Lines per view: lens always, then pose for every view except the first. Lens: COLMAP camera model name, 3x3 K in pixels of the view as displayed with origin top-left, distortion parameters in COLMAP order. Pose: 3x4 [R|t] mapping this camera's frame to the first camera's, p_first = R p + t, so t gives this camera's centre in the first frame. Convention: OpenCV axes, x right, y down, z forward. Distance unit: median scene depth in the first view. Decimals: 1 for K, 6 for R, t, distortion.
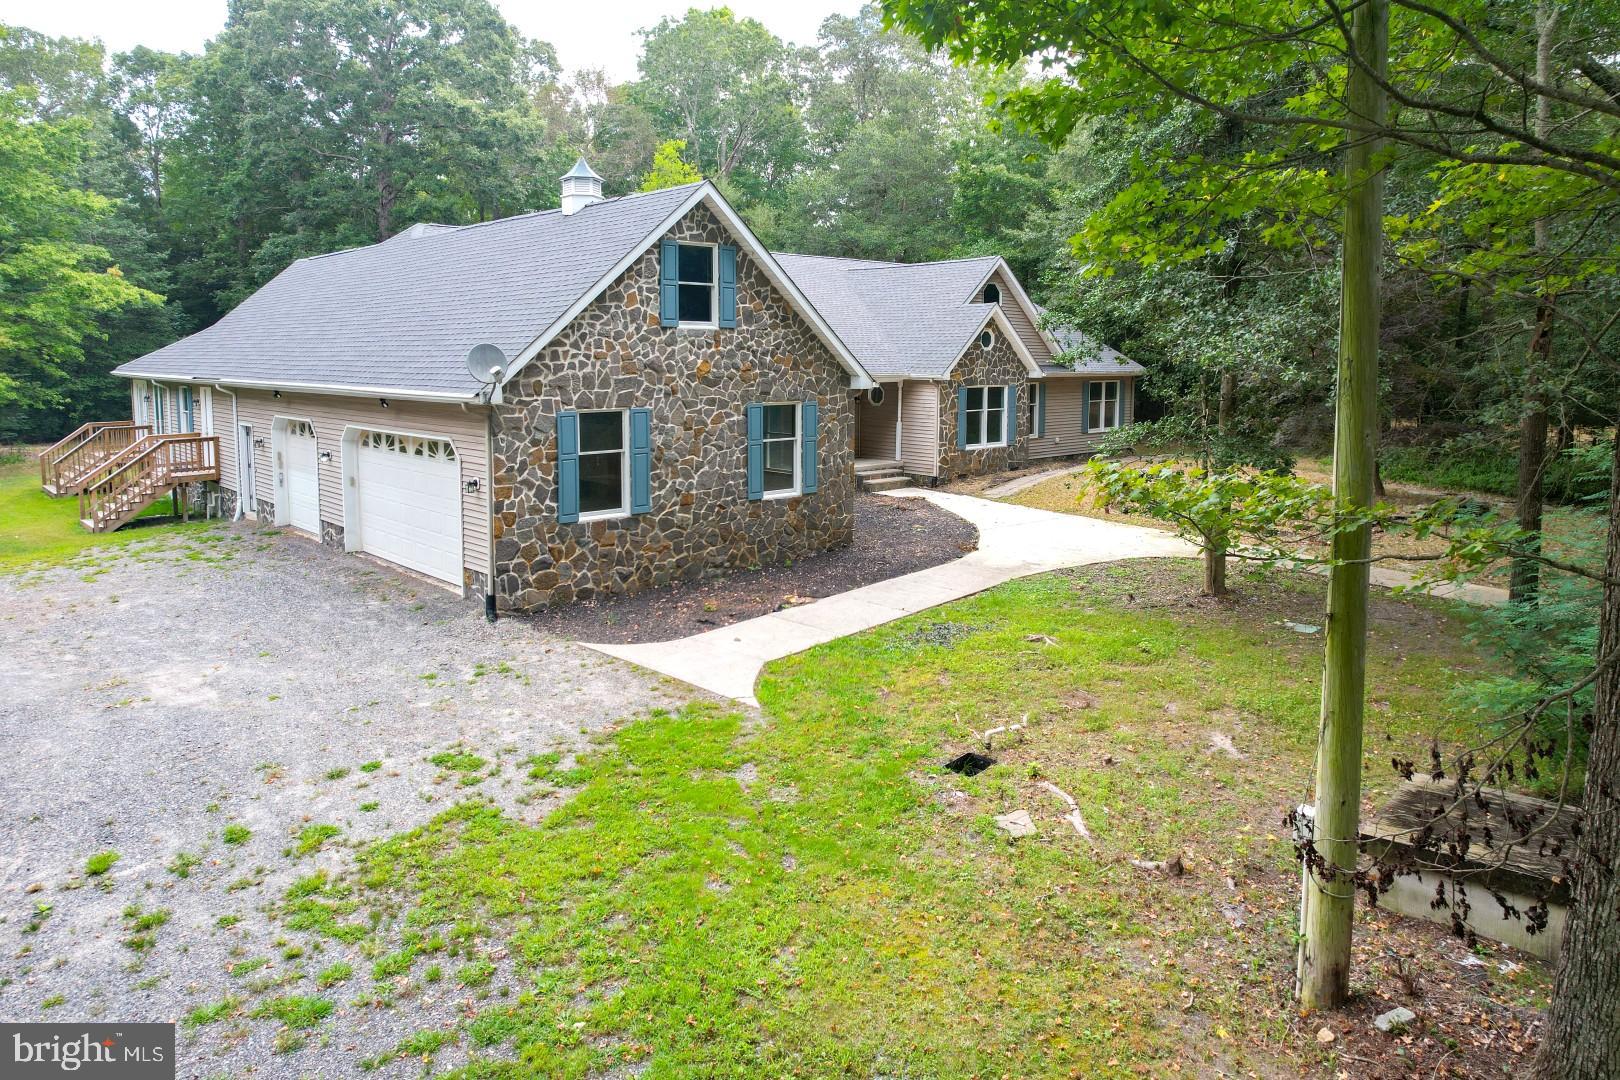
lens RADIAL K [[1022.9, 0, 809.5], [0, 1022.9, 453.6], [0, 0, 1]] dist [-0.032966, 0.002678]
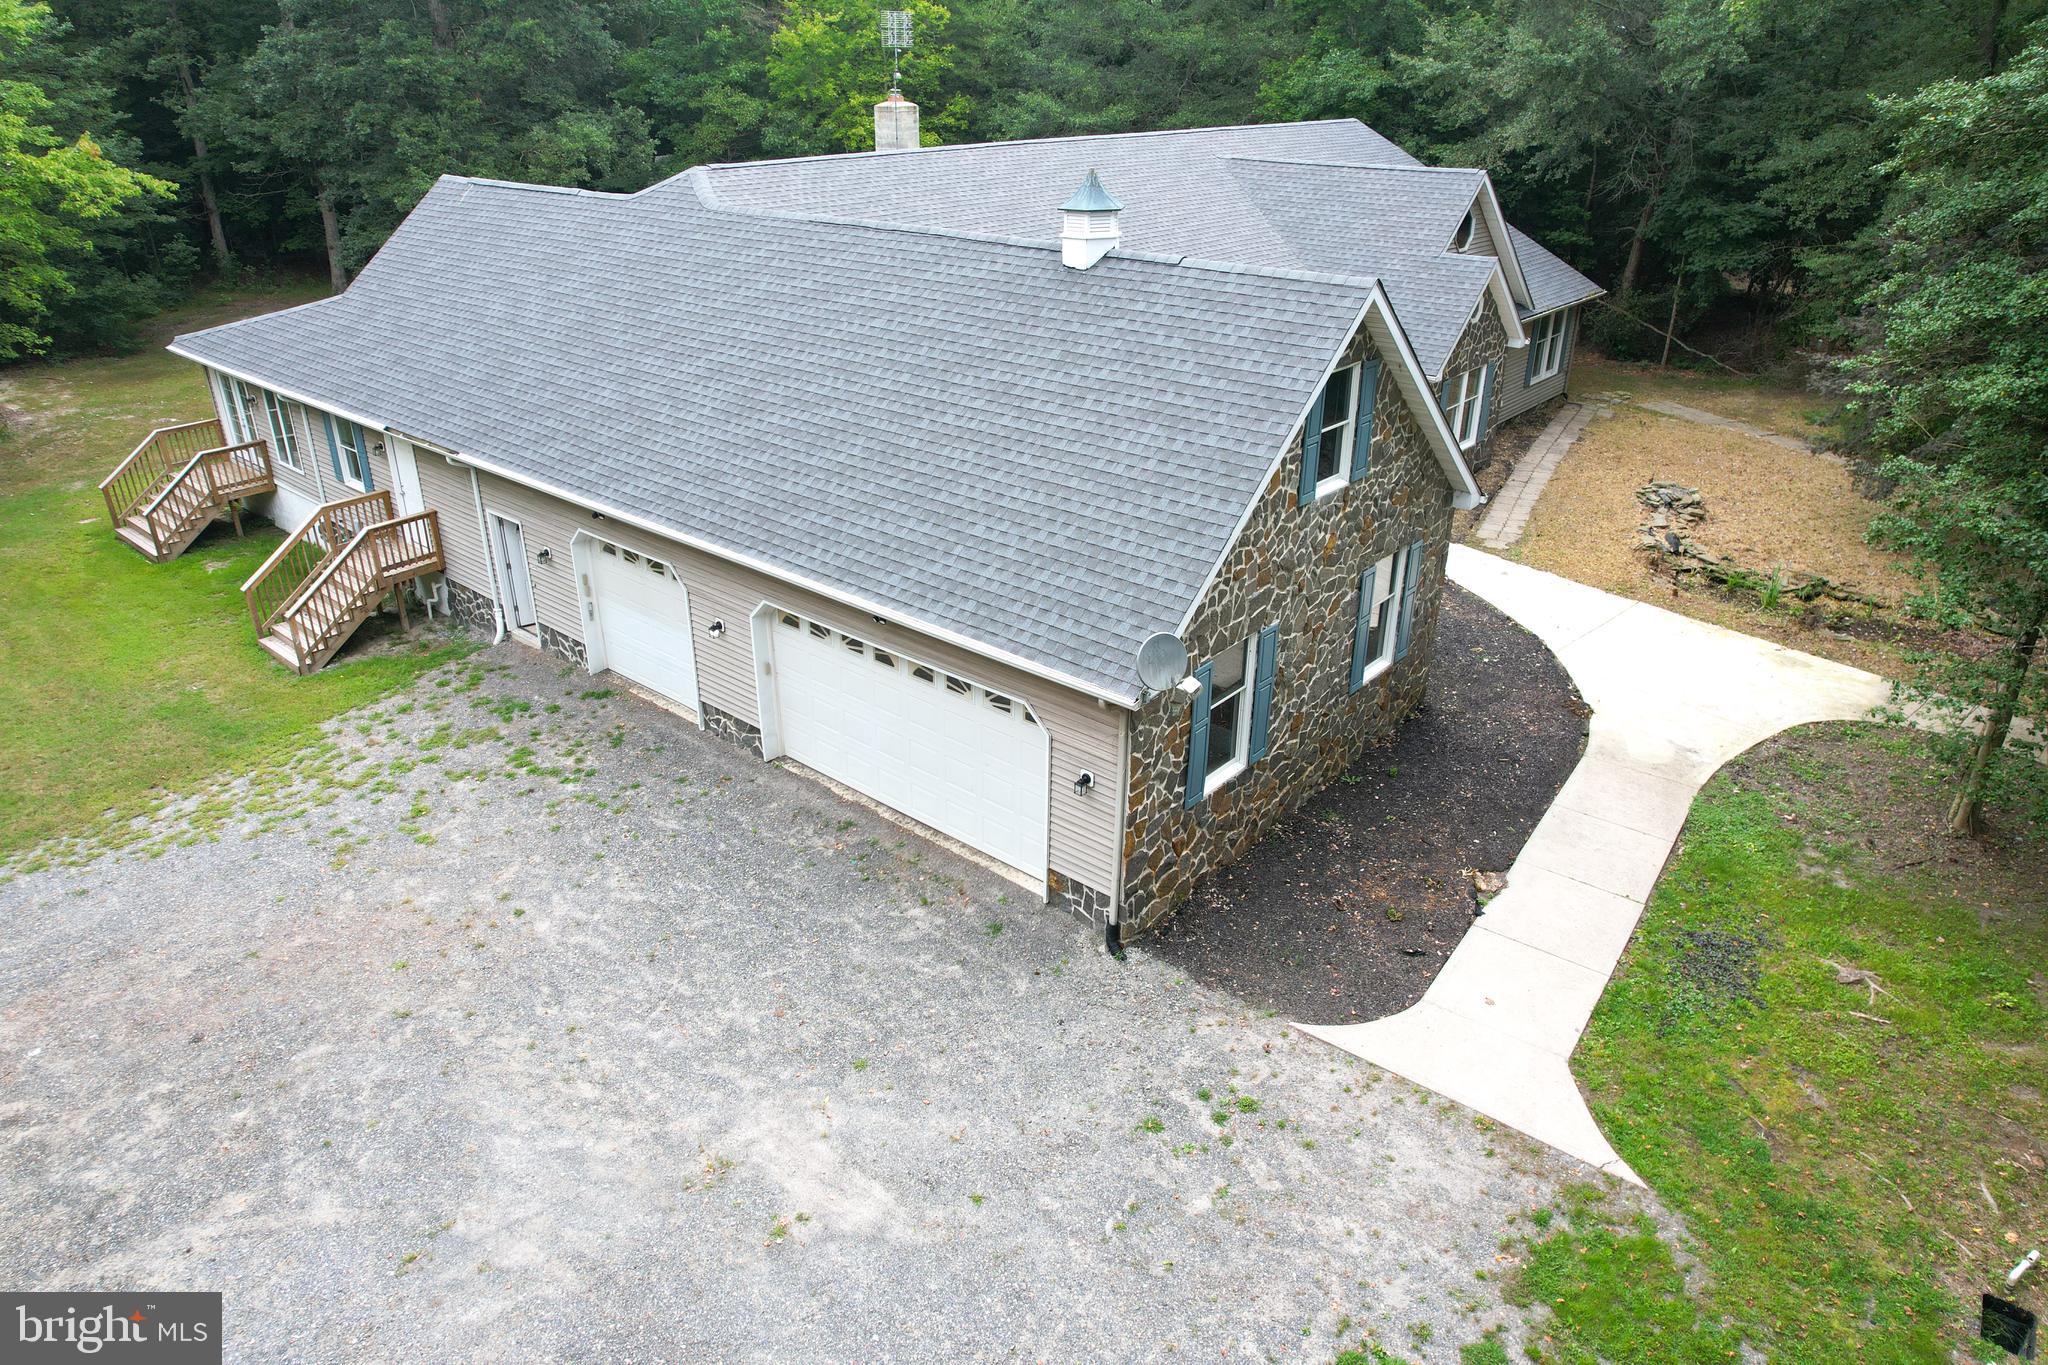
lens RADIAL K [[1270.0, 0, 1025.3], [0, 1270.0, 644.0], [0, 0, 1]] dist [-0.031349, -0.001701]
pose [[0.994648, -0.039666, 0.095407, -0.389276], [0.005721, 0.943099, 0.332462, -0.303327], [-0.103165, -0.330136, 0.938279, 0.184433]]
